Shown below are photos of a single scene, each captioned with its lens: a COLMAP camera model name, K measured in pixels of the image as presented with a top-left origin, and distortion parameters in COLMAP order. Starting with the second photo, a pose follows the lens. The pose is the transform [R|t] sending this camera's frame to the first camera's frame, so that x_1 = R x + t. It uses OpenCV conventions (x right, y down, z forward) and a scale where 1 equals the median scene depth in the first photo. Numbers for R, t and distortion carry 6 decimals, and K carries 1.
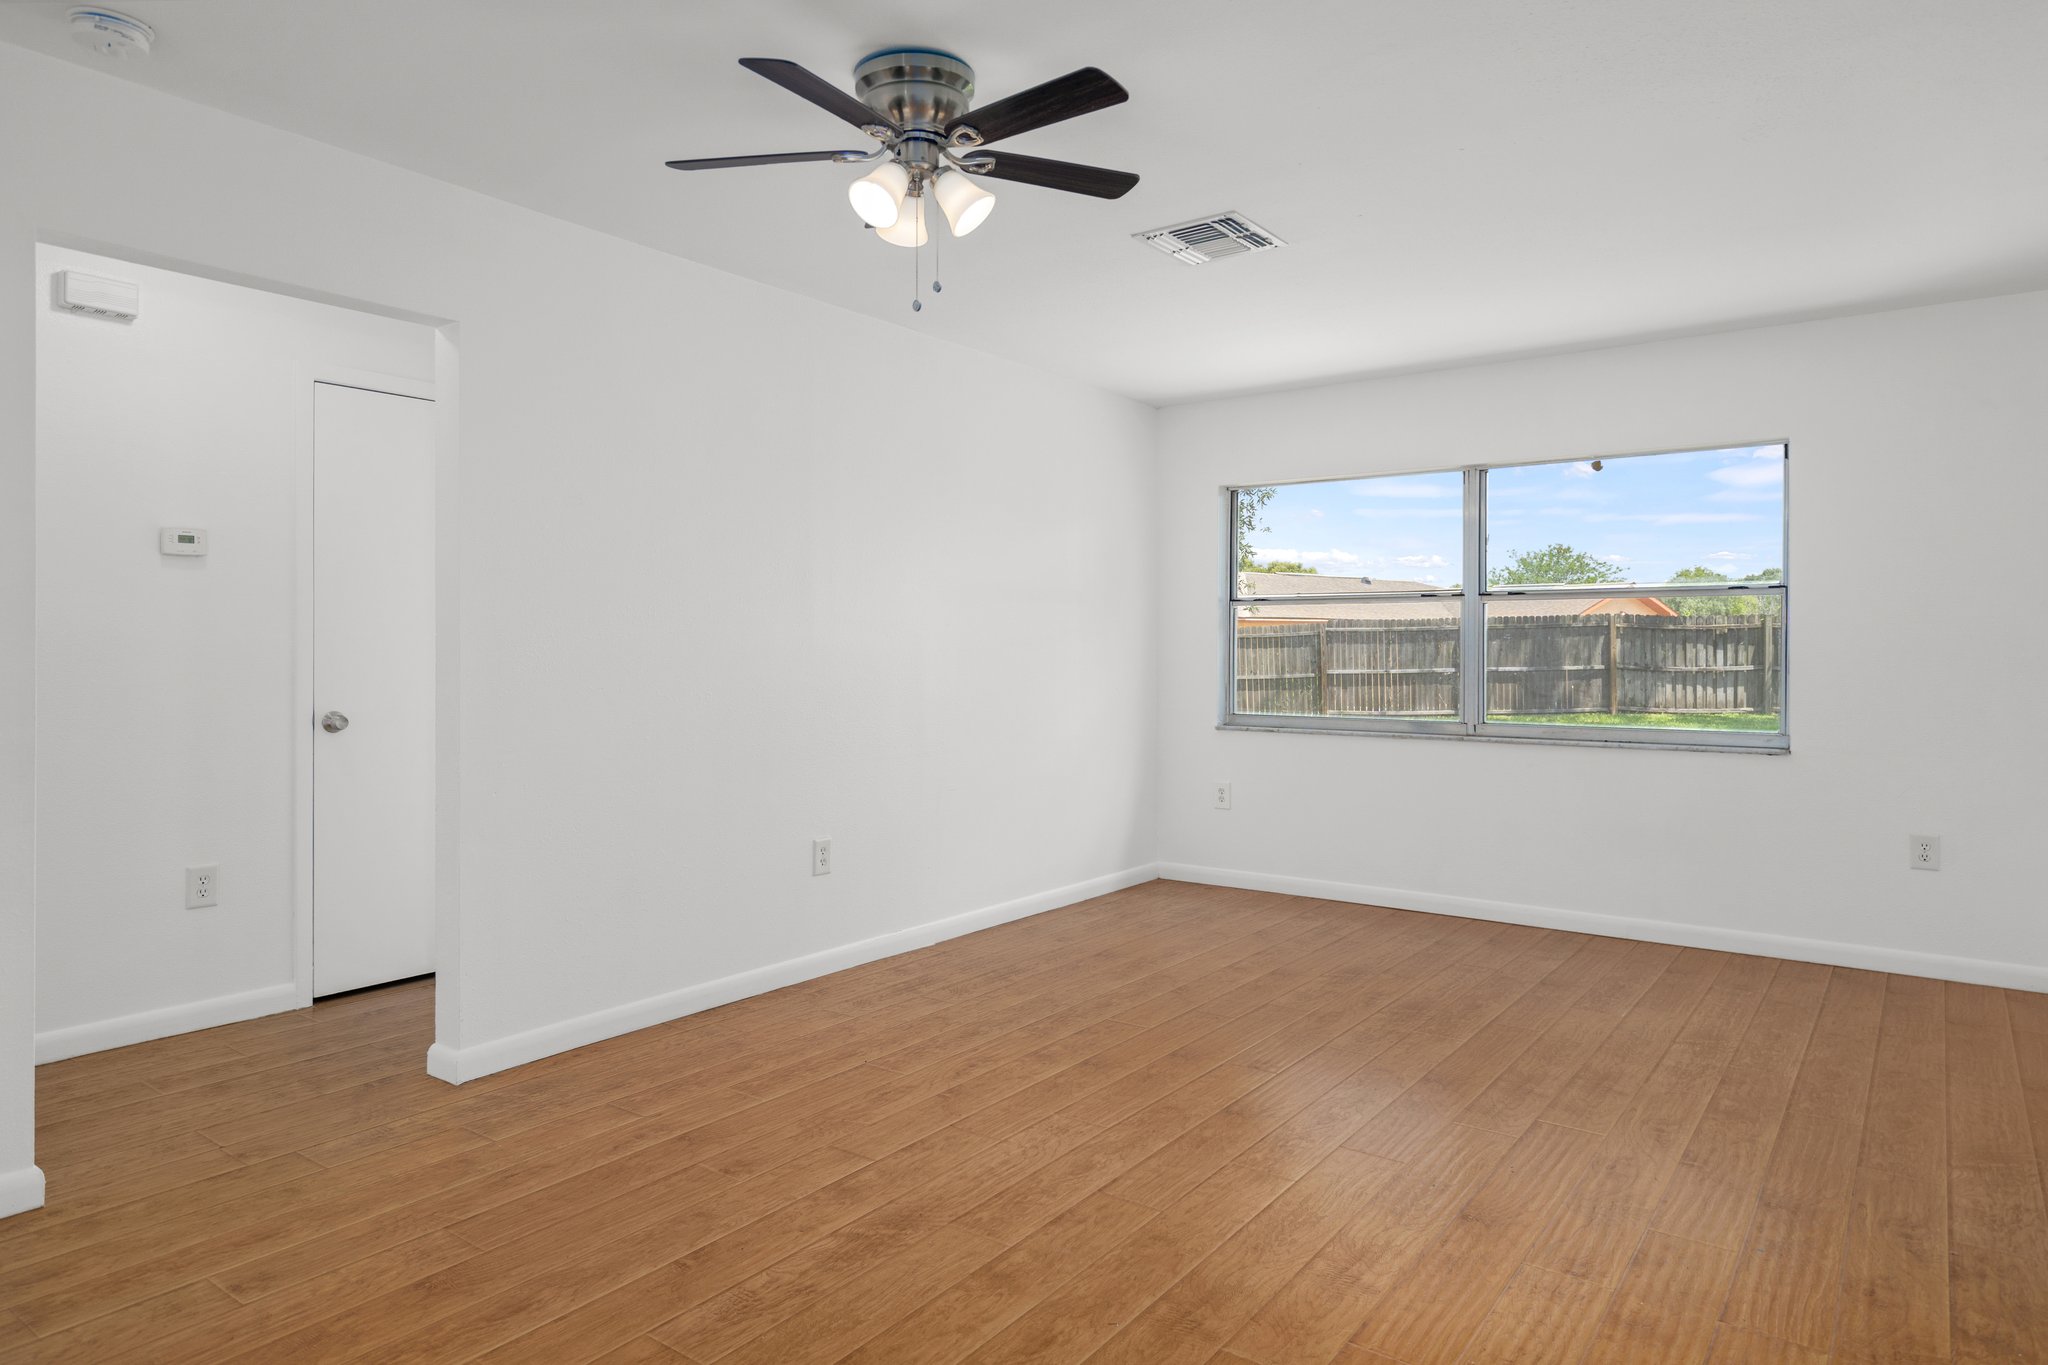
lens RADIAL K [[1215.9, 0, 1024.0], [0, 1215.9, 682.5], [0, 0, 1]] dist [-0.000249, -0.000300]
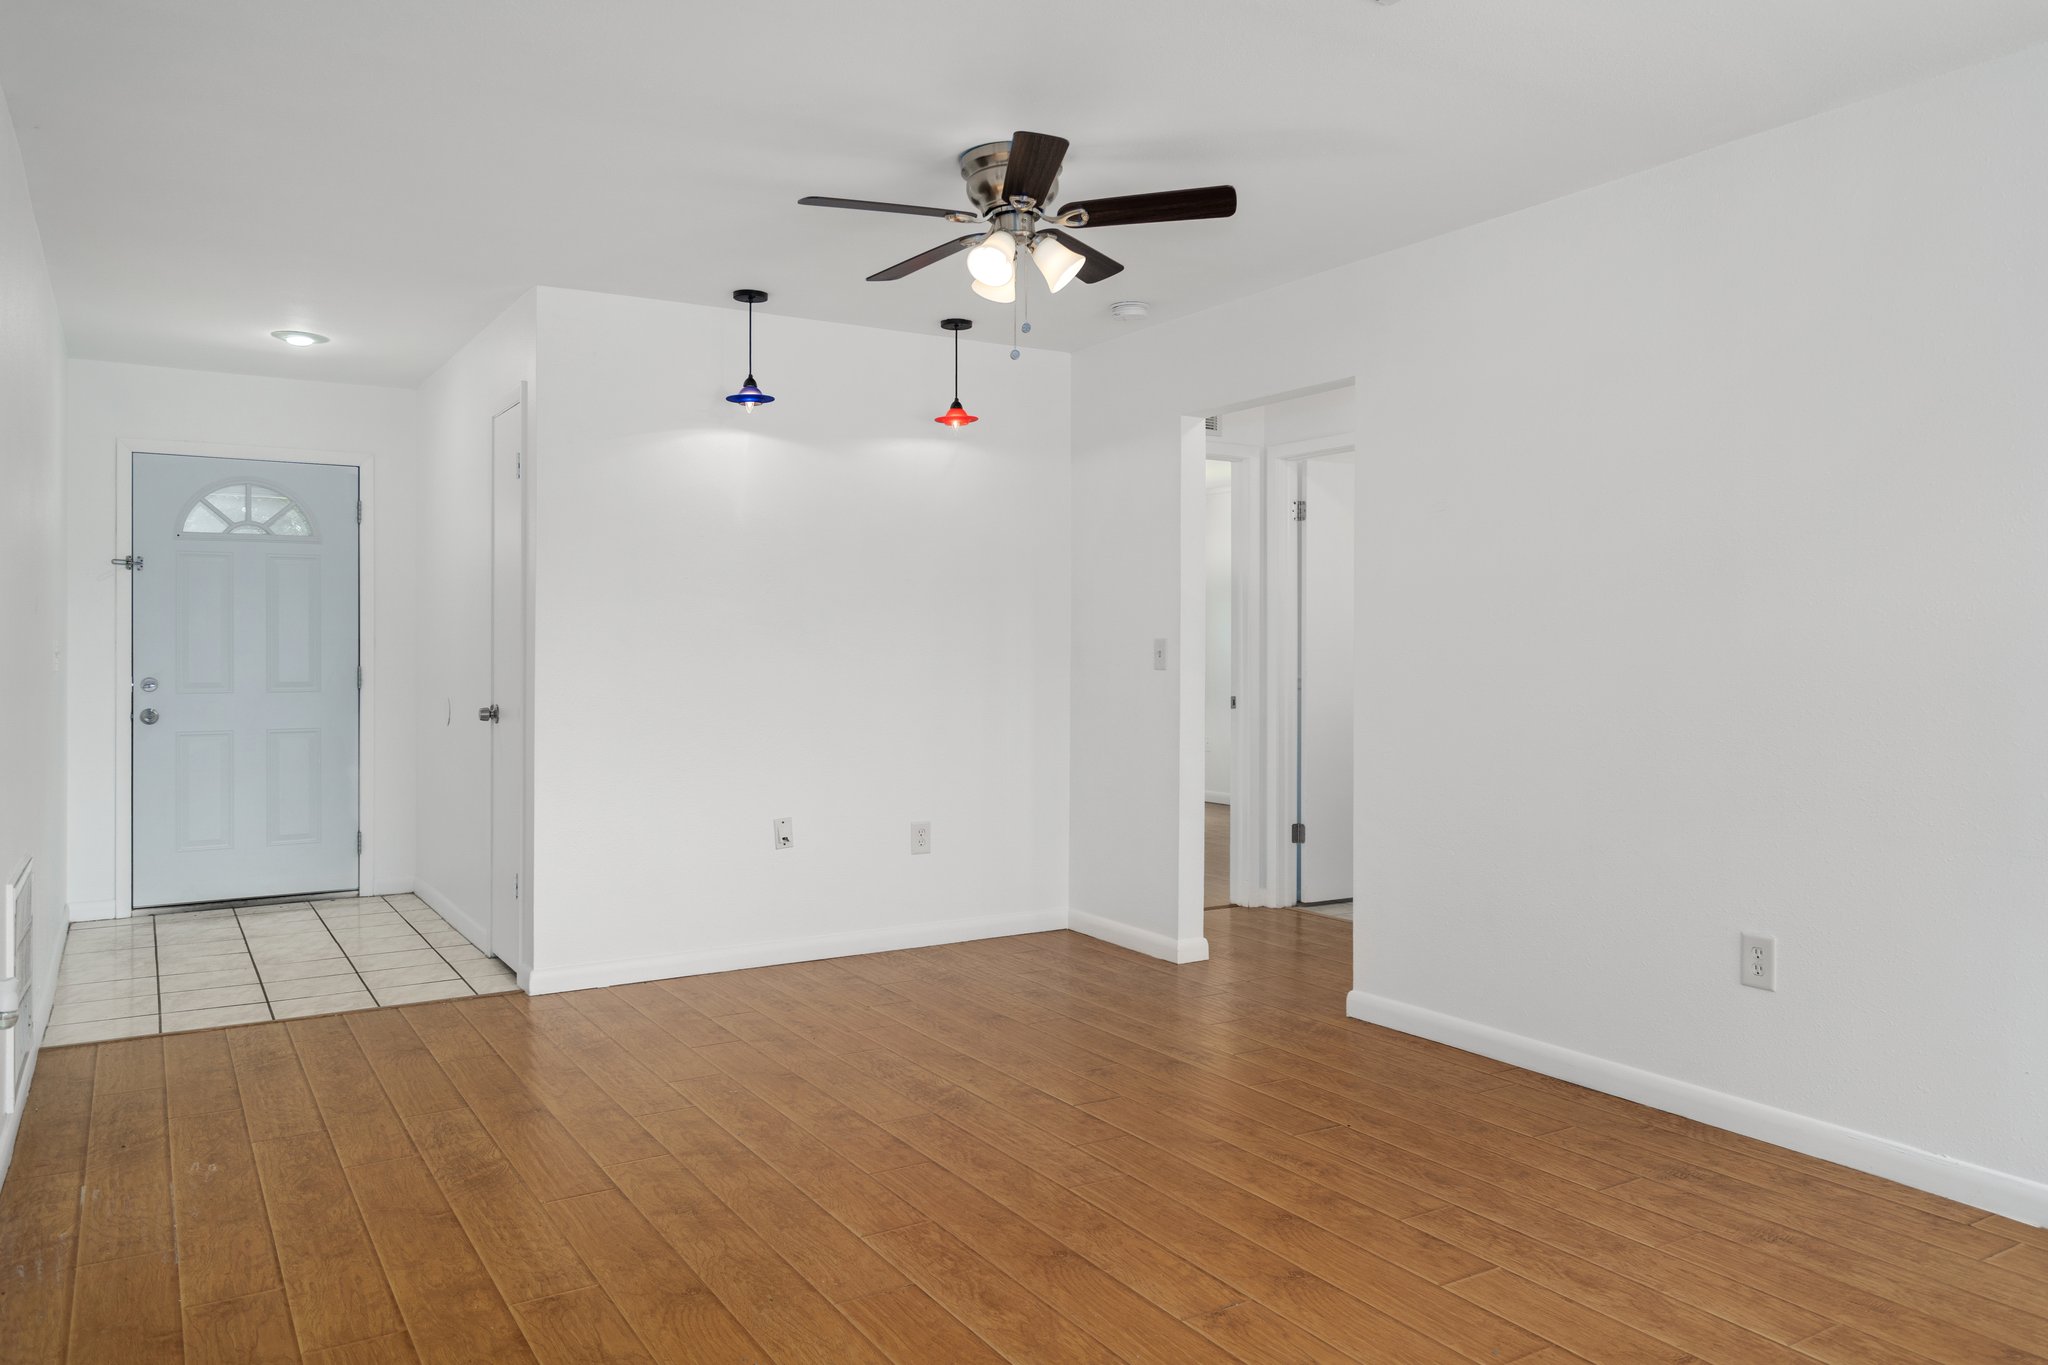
lens RADIAL K [[1401.4, 0, 1022.2], [0, 1401.4, 639.0], [0, 0, 1]] dist [-0.007587, -0.001951]
pose [[-0.357494, -0.007518, -0.933885, 0.923027], [-0.029245, 0.999567, 0.003148, -0.031676], [0.933457, 0.028437, -0.357559, 1.179051]]
